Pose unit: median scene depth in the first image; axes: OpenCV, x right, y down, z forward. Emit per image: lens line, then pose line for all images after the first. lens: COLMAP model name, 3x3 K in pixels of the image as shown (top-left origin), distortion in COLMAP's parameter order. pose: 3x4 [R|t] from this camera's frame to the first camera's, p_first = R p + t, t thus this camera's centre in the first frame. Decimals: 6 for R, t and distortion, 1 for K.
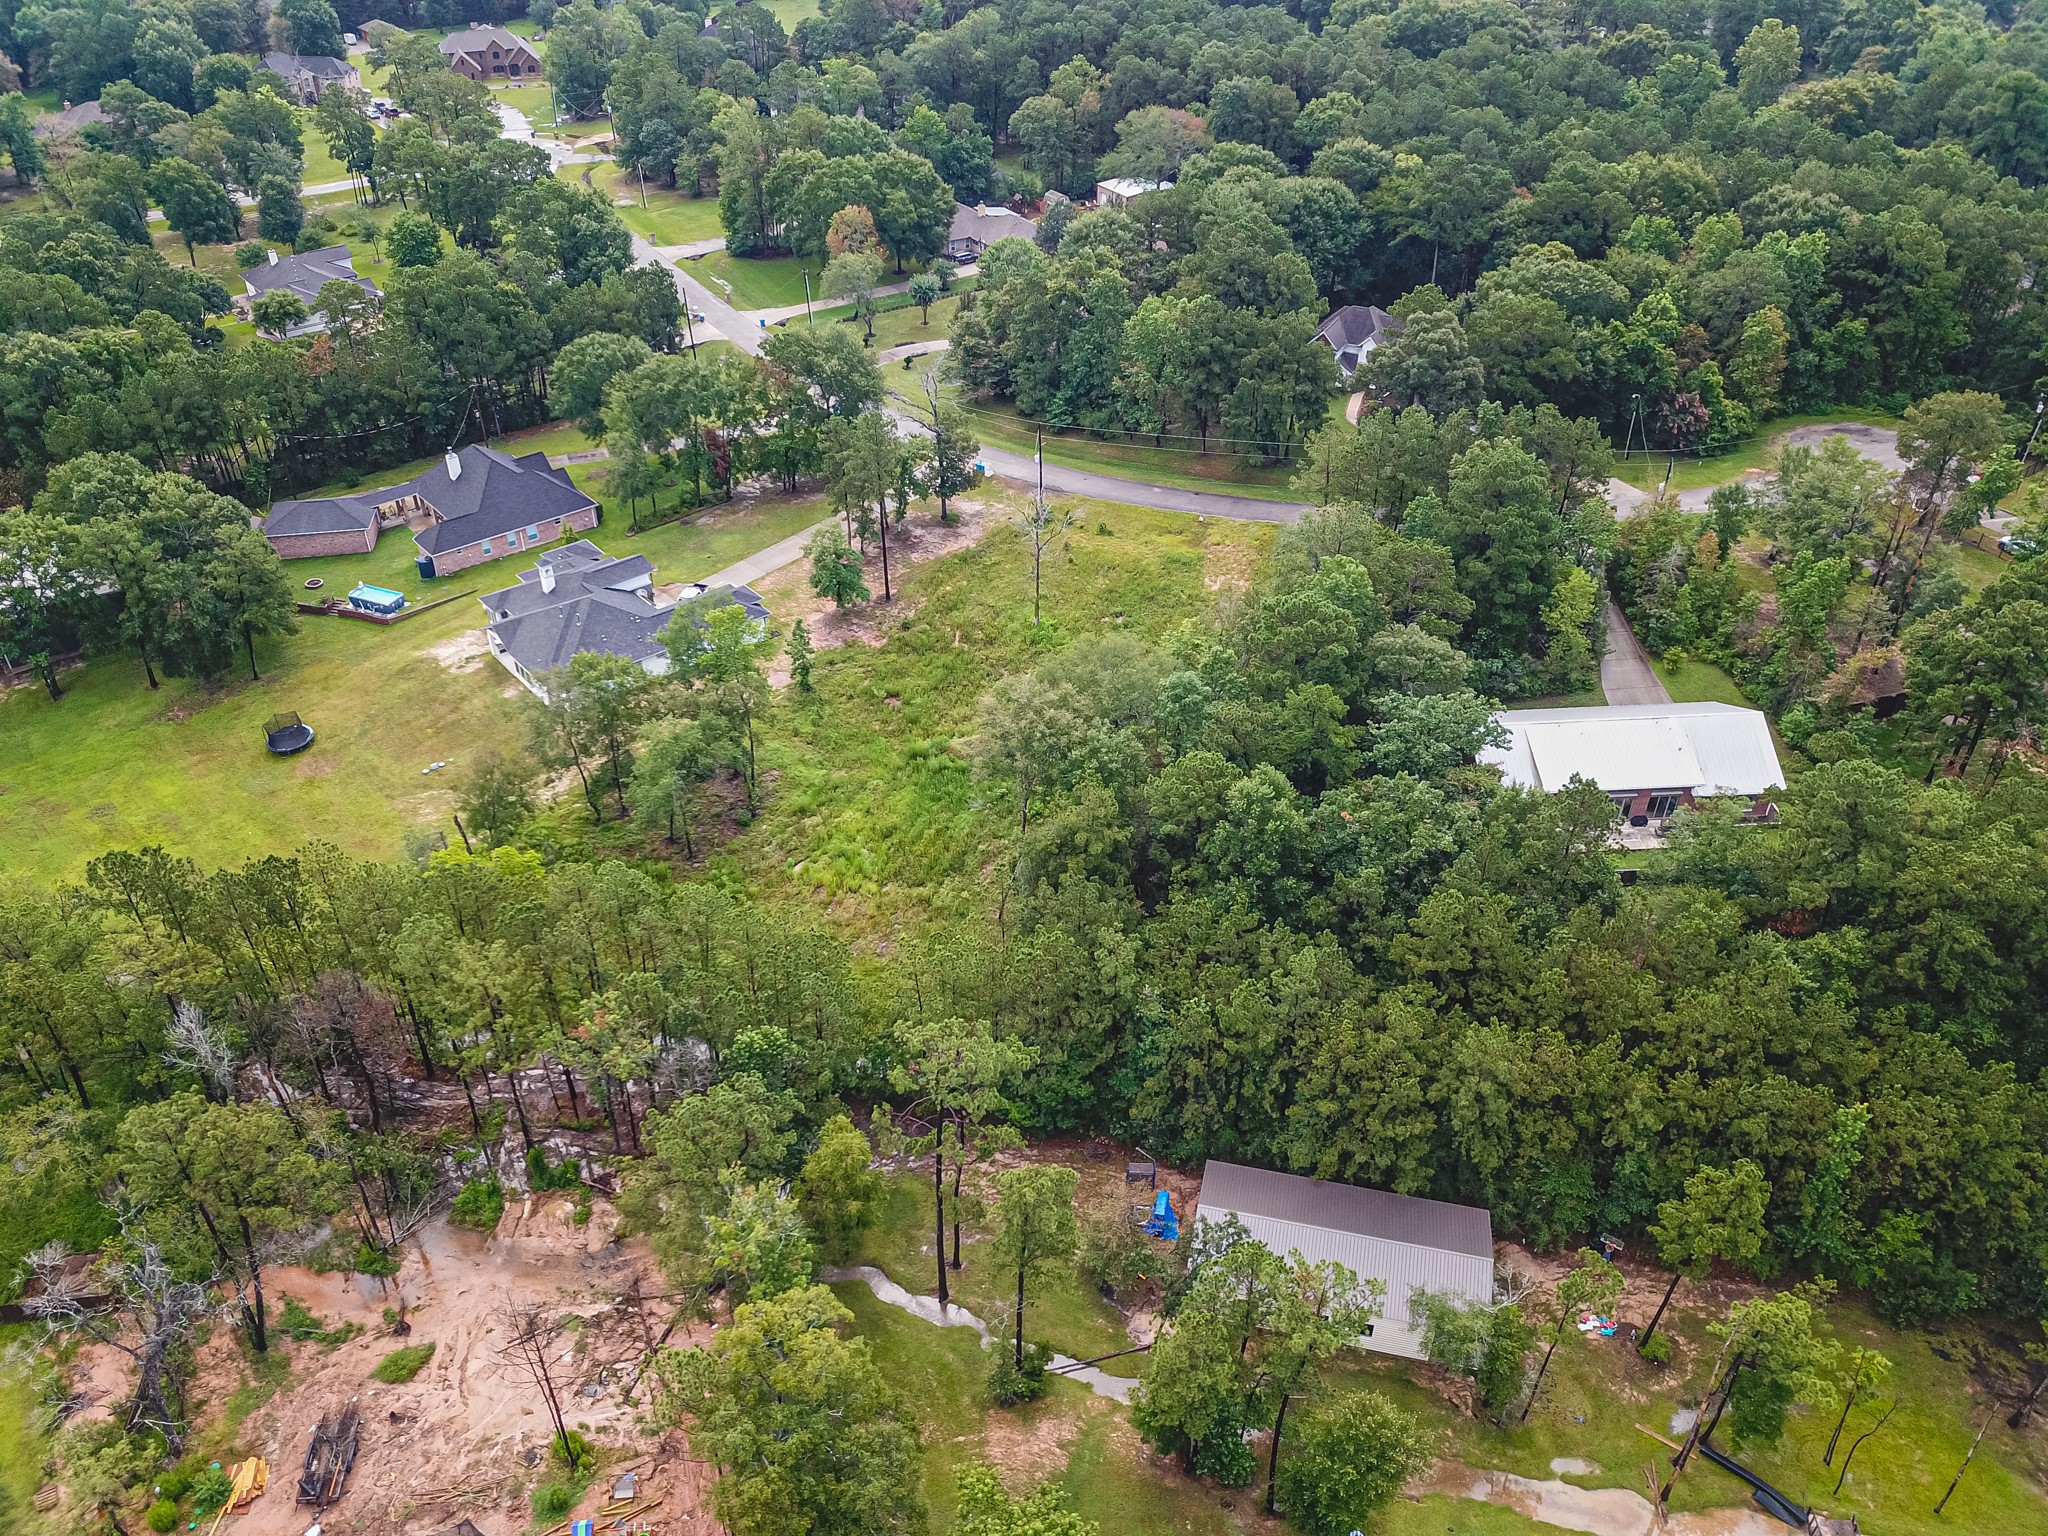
lens RADIAL K [[1558.1, 0, 995.1], [0, 1558.1, 771.3], [0, 0, 1]] dist [0.000654, -0.002420]
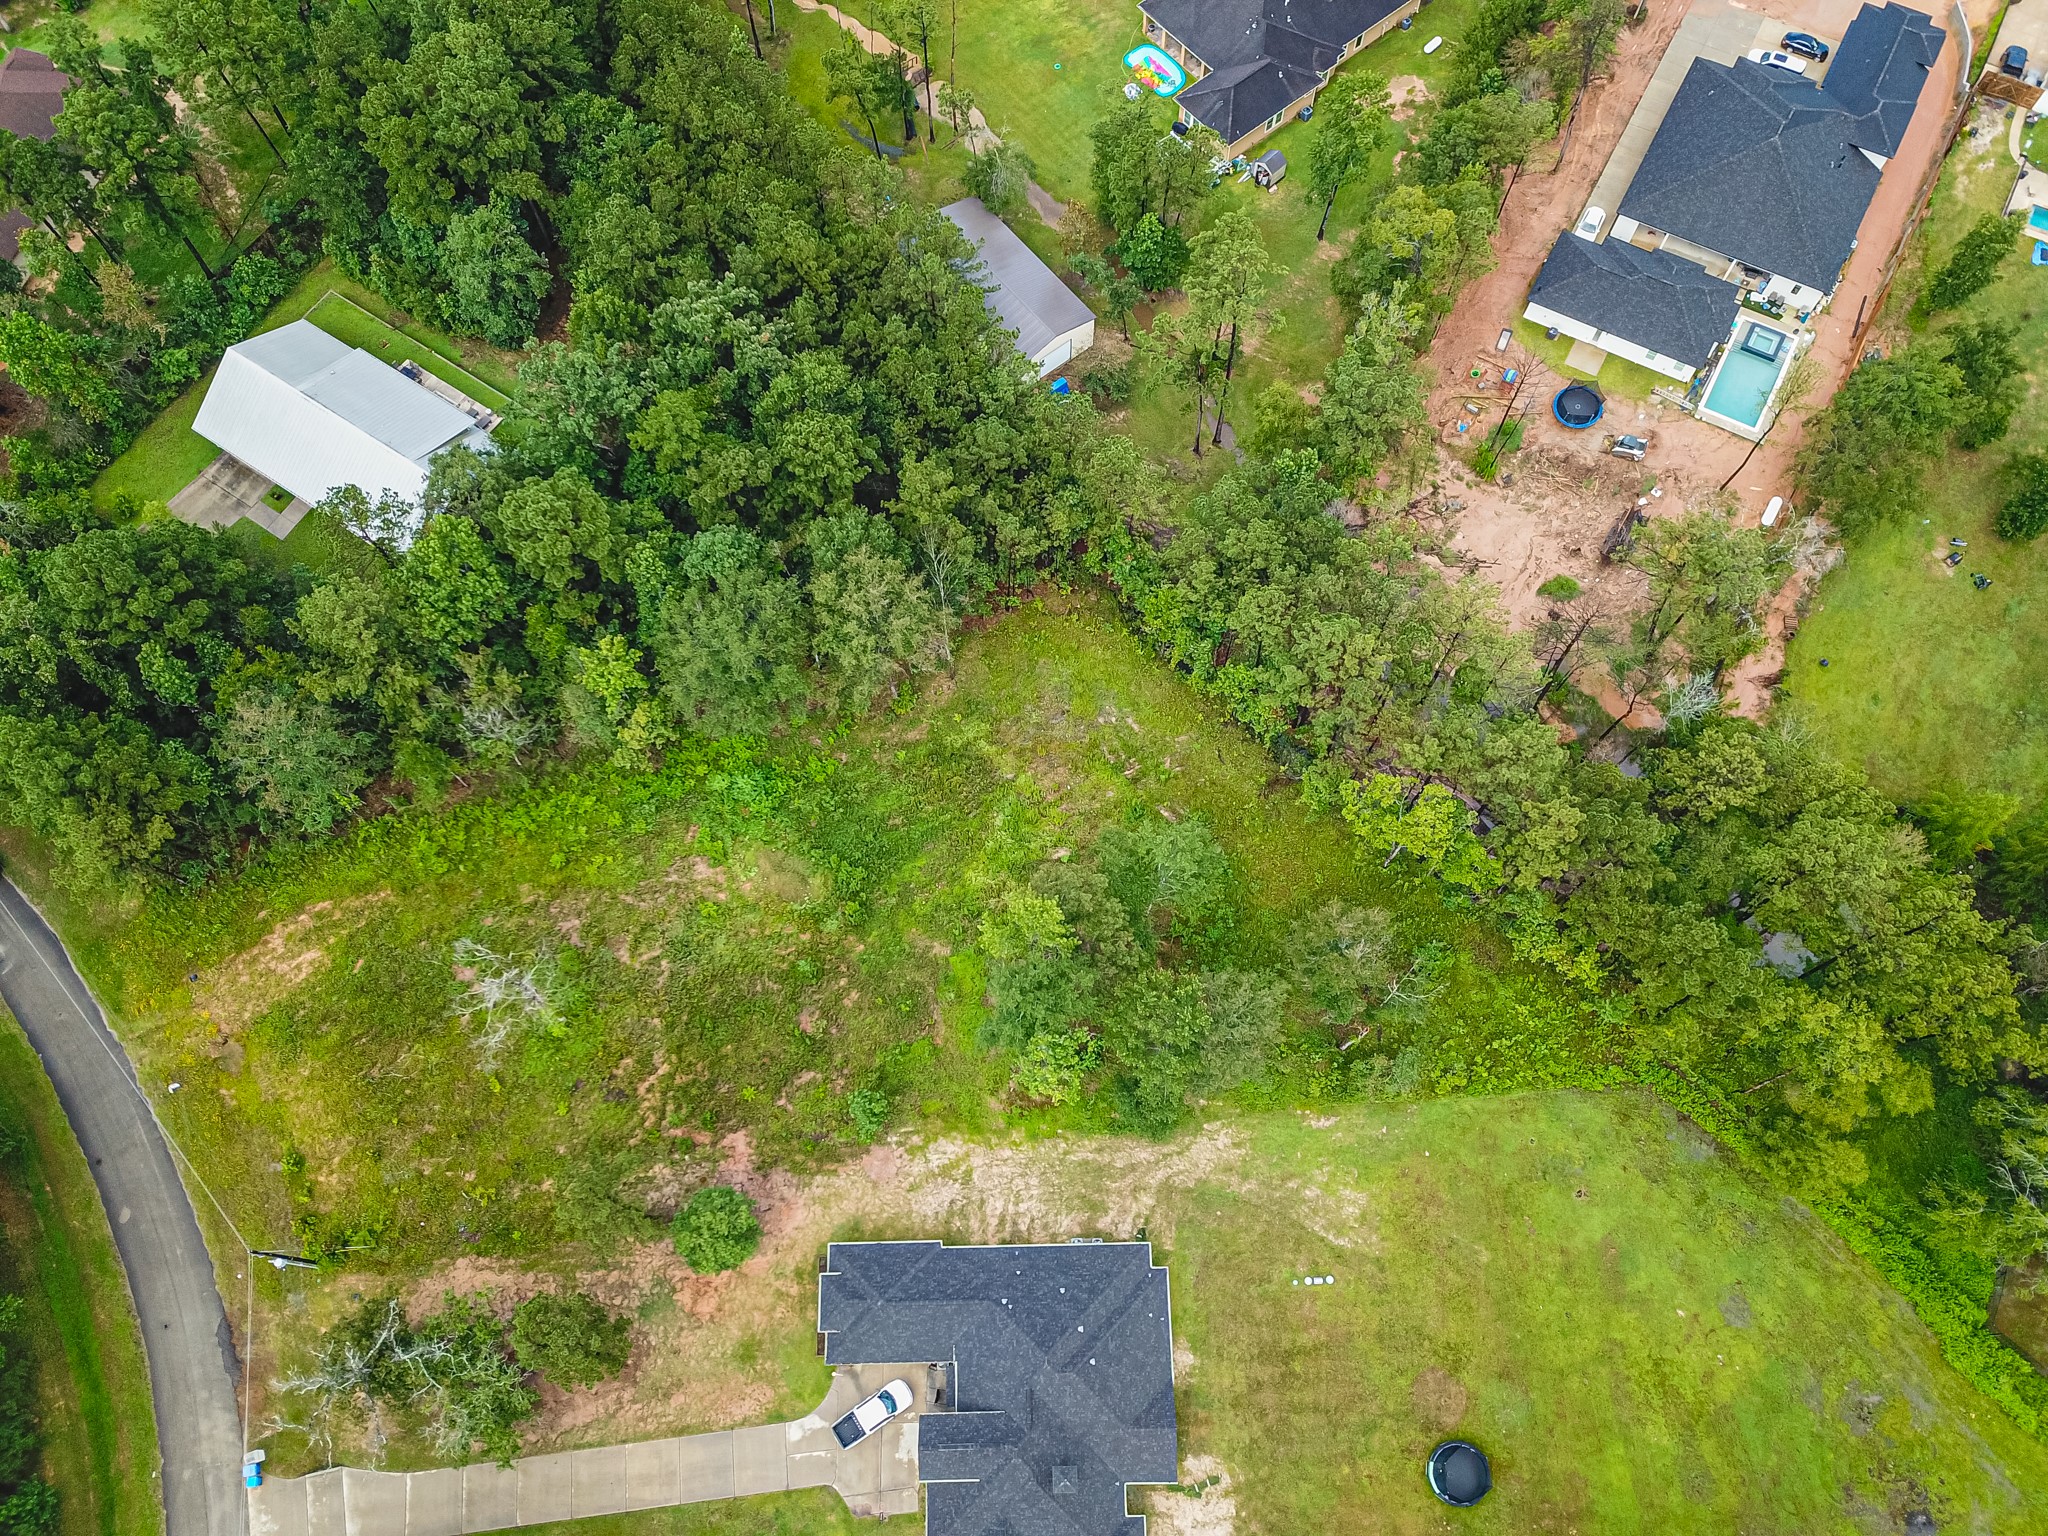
lens RADIAL K [[1567.5, 0, 1033.2], [0, 1567.5, 783.5], [0, 0, 1]] dist [0.004241, 0.000256]
pose [[-0.788423, -0.567574, 0.237168, -0.242037], [0.370348, -0.130132, 0.919733, -0.628232], [-0.491153, 0.812973, 0.312799, 0.512033]]
